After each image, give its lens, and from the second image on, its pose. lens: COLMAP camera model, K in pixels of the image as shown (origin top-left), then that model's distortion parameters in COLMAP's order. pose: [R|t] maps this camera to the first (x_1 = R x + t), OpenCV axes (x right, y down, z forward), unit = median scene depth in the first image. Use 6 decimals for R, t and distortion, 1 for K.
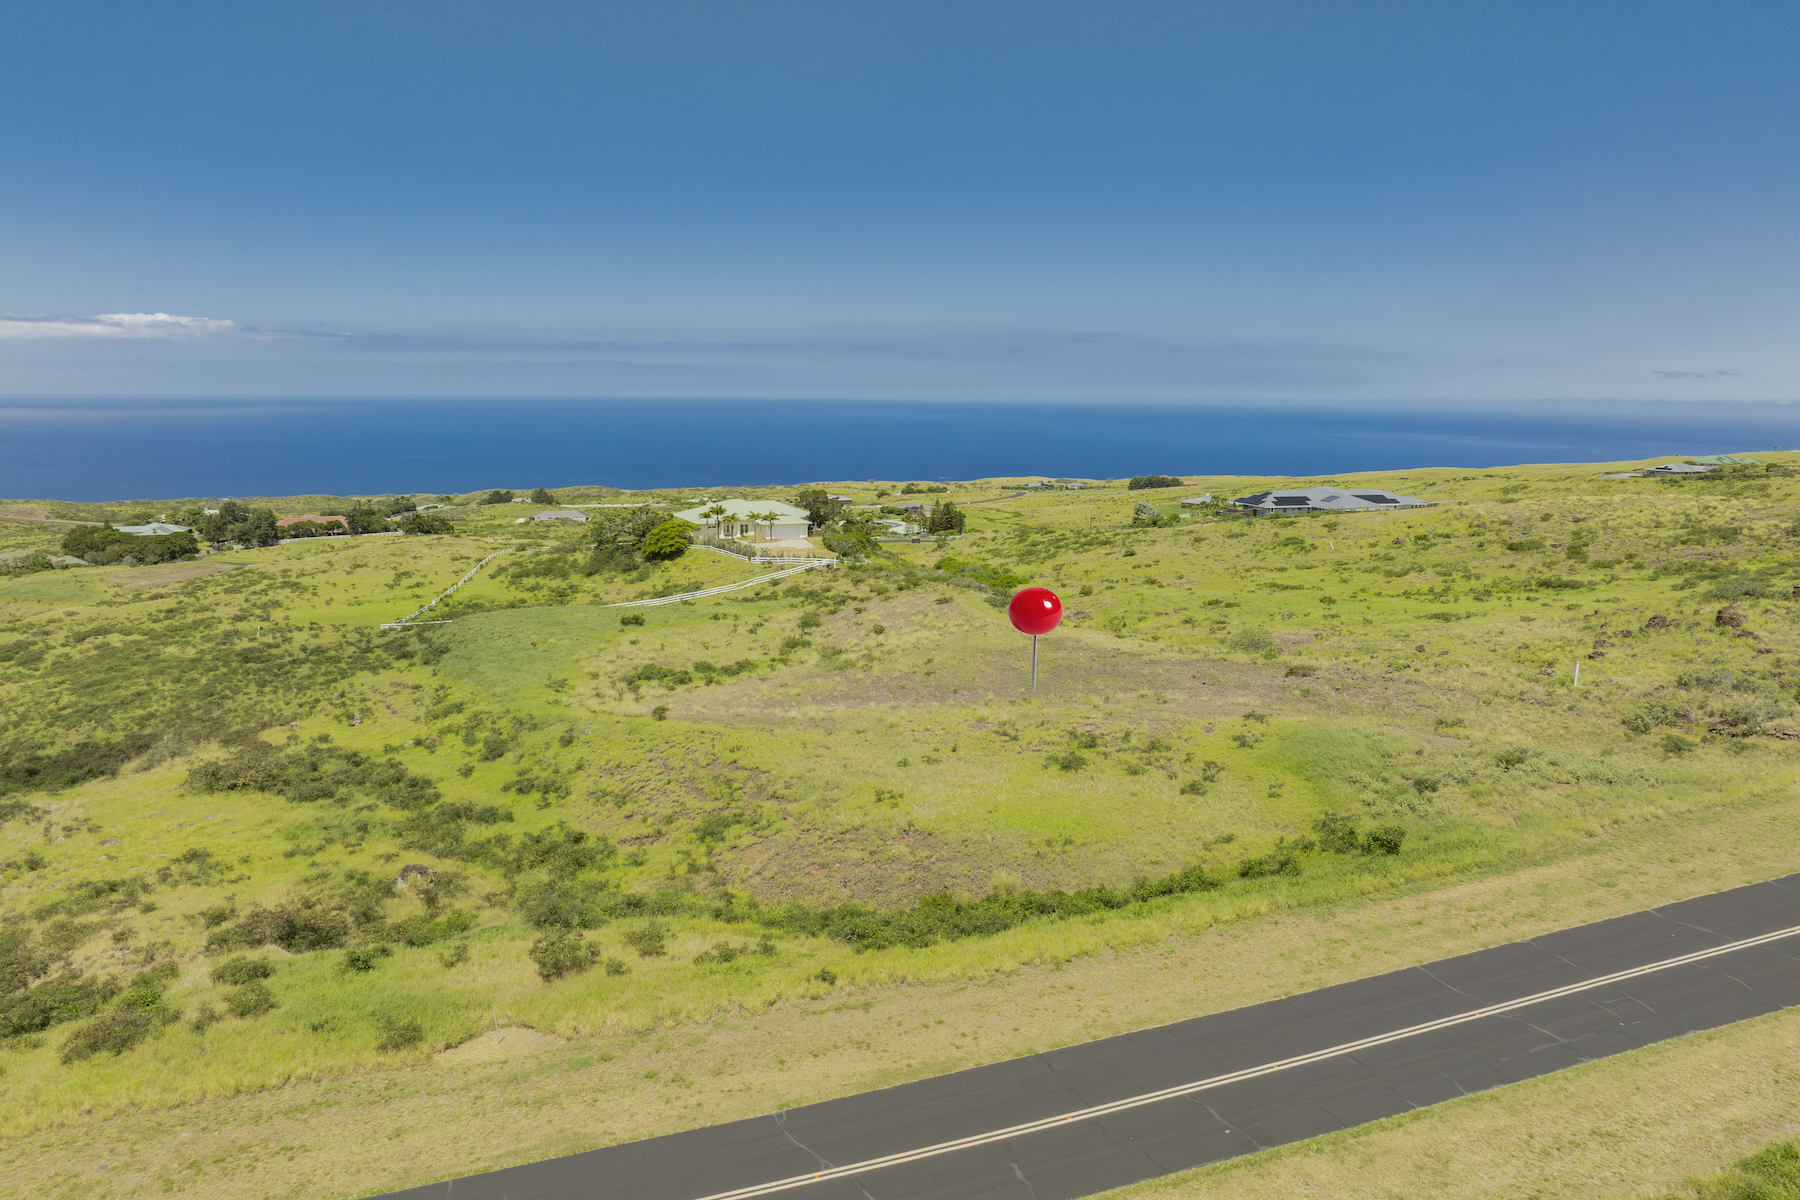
lens RADIAL K [[1267.7, 0, 909.5], [0, 1267.7, 604.6], [0, 0, 1]] dist [-0.039133, 0.005967]
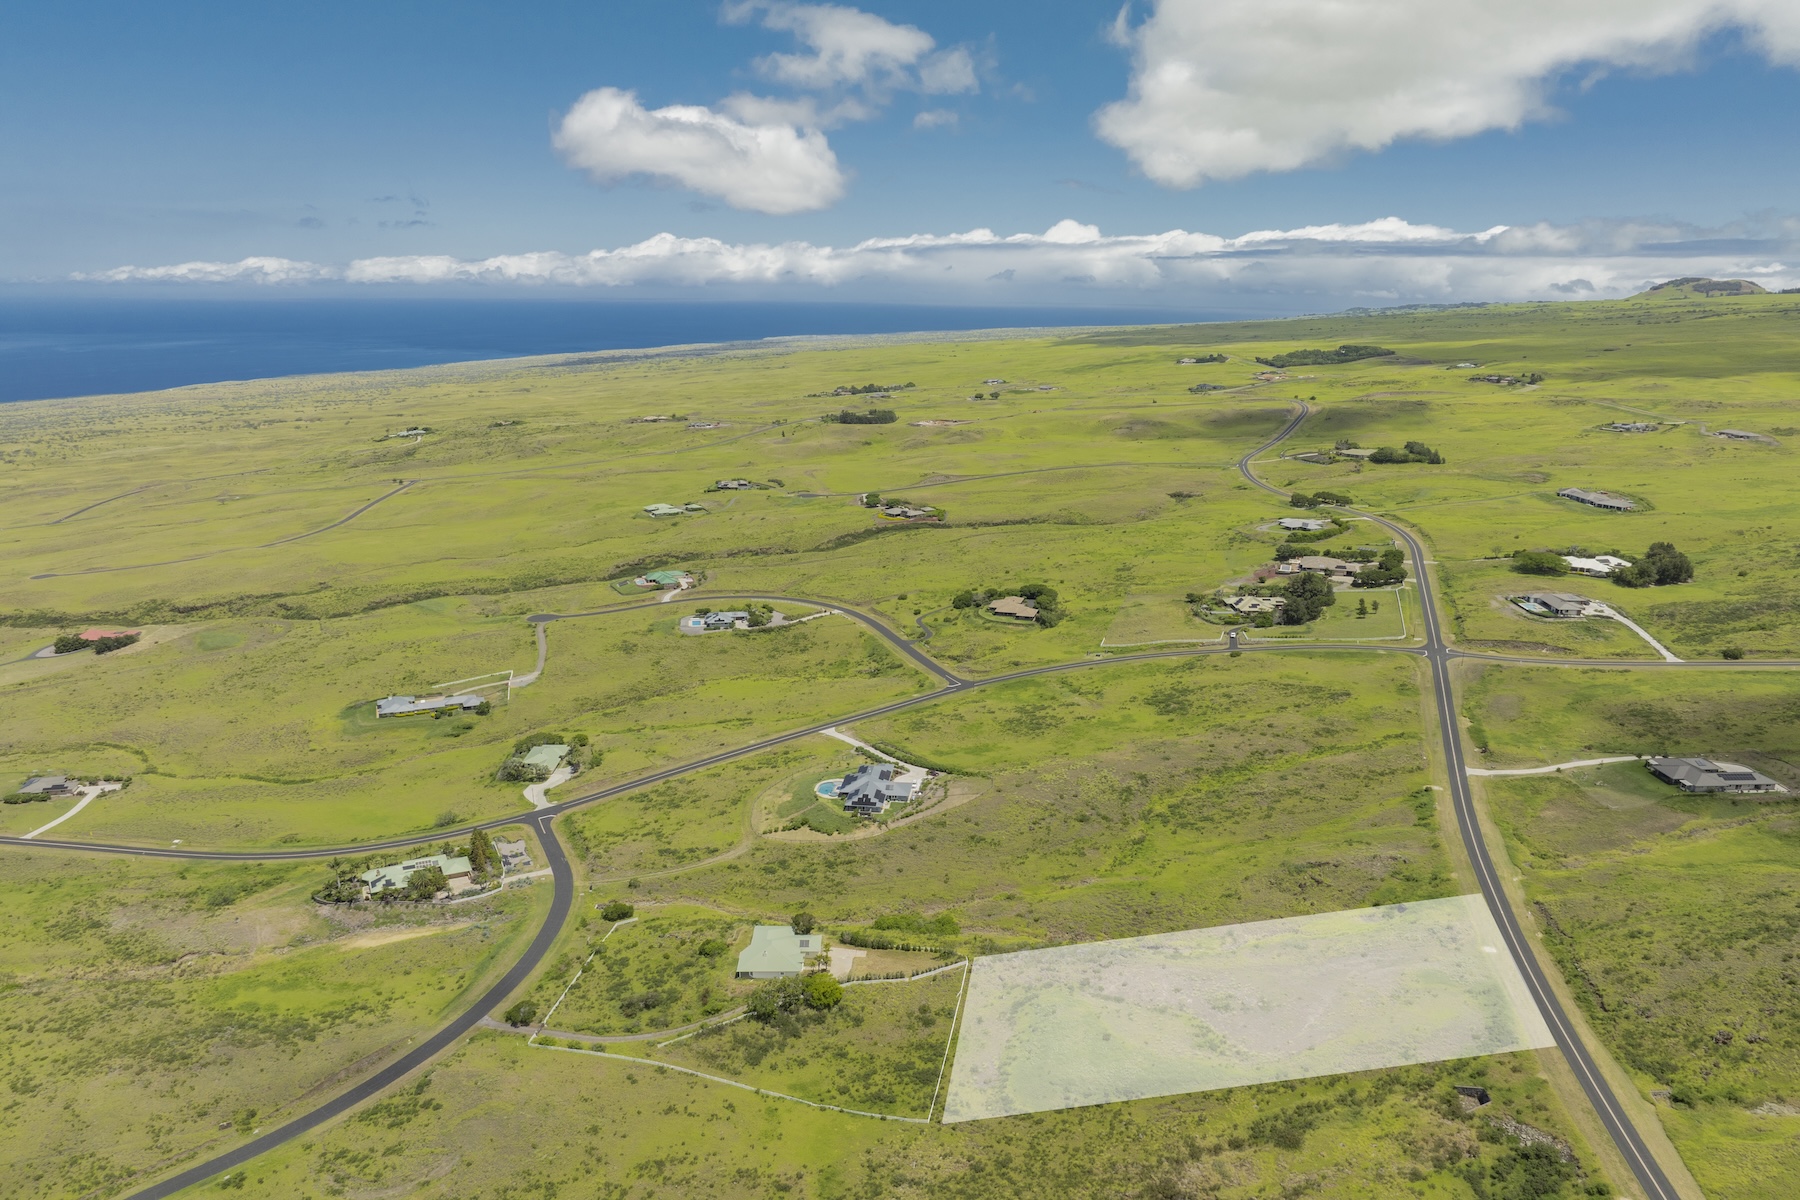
lens RADIAL K [[1267.7, 0, 905.5], [0, 1267.7, 604.5], [0, 0, 1]] dist [-0.039133, 0.005967]
pose [[0.419243, -0.238186, 0.876072, -1.456516], [0.156969, 0.969456, 0.188458, -0.823724], [-0.894201, 0.058507, 0.443825, 0.165772]]
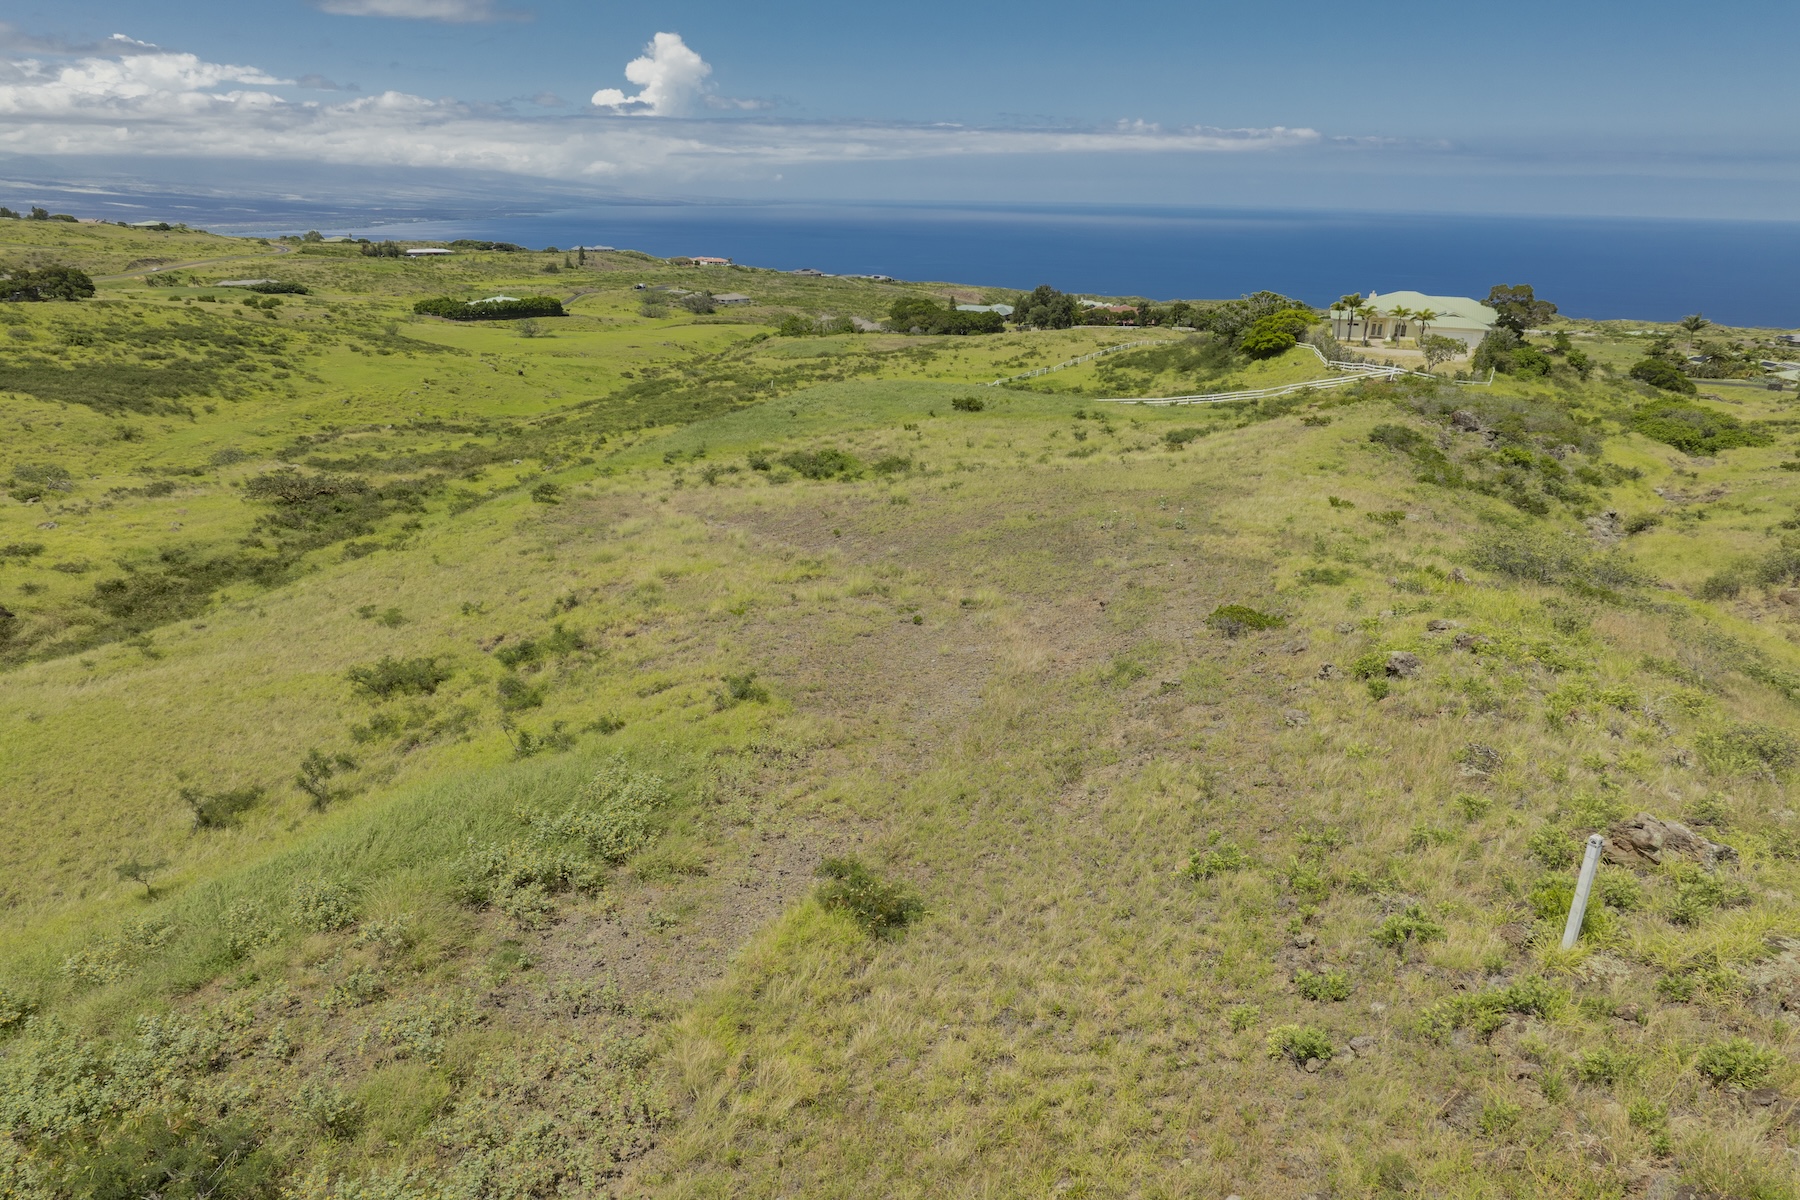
lens RADIAL K [[1267.7, 0, 905.7], [0, 1267.7, 654.8], [0, 0, 1]] dist [-0.039133, 0.005967]
pose [[0.738311, 0.231774, -0.633386, 0.184339], [-0.116893, 0.968861, 0.218277, -0.002294], [0.664254, -0.087118, 0.742413, 0.249720]]
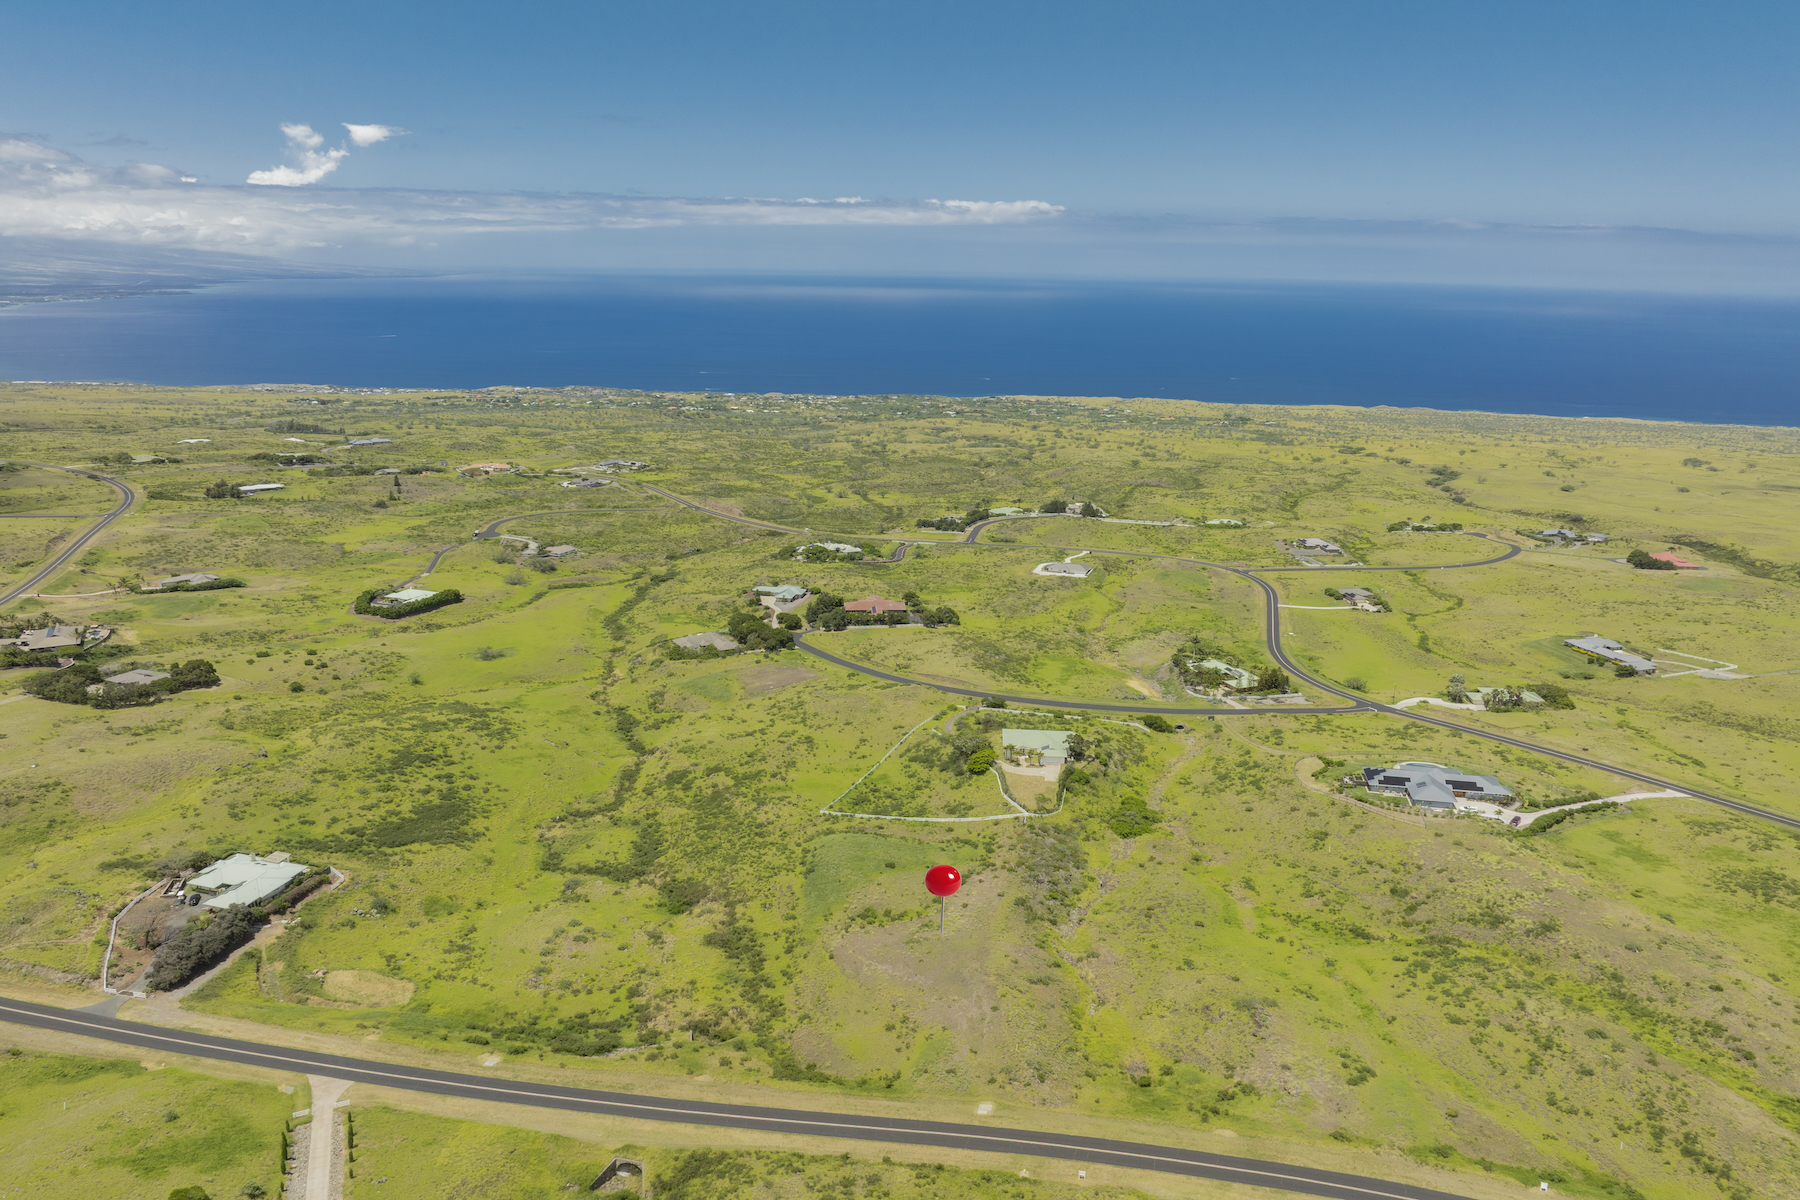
lens RADIAL K [[1267.7, 0, 917.8], [0, 1267.7, 594.2], [0, 0, 1]] dist [-0.039133, 0.005967]
pose [[0.881510, 0.127736, -0.454559, 0.542763], [-0.091807, 0.990706, 0.100362, -0.474873], [0.463154, -0.046738, 0.885044, -0.674295]]
